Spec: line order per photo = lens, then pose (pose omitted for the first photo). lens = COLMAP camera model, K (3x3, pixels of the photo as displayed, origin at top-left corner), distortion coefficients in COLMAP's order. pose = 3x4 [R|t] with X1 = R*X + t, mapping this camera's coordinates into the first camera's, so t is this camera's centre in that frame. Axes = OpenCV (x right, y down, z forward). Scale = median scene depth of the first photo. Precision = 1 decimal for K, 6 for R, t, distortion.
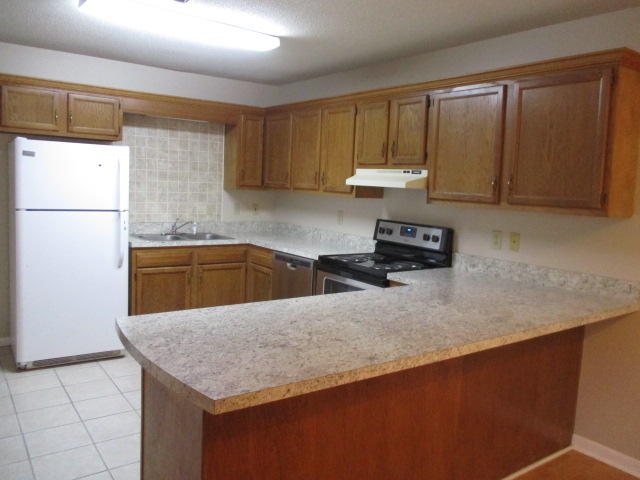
lens RADIAL K [[532.2, 0, 332.1], [0, 532.2, 236.1], [0, 0, 1]] dist [-0.033452, 0.022011]
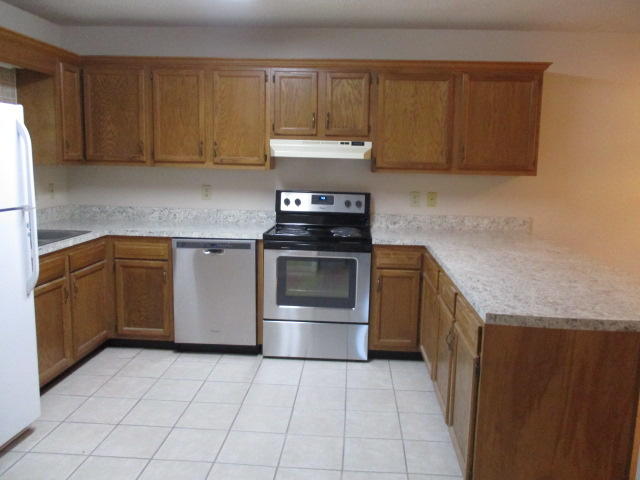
lens RADIAL K [[532.2, 0, 330.6], [0, 532.2, 237.0], [0, 0, 1]] dist [-0.033452, 0.022011]
pose [[0.638534, -0.141804, 0.756416, -0.686237], [0.082829, 0.989831, 0.115642, -0.058878], [-0.765123, -0.011188, 0.643787, 0.326462]]
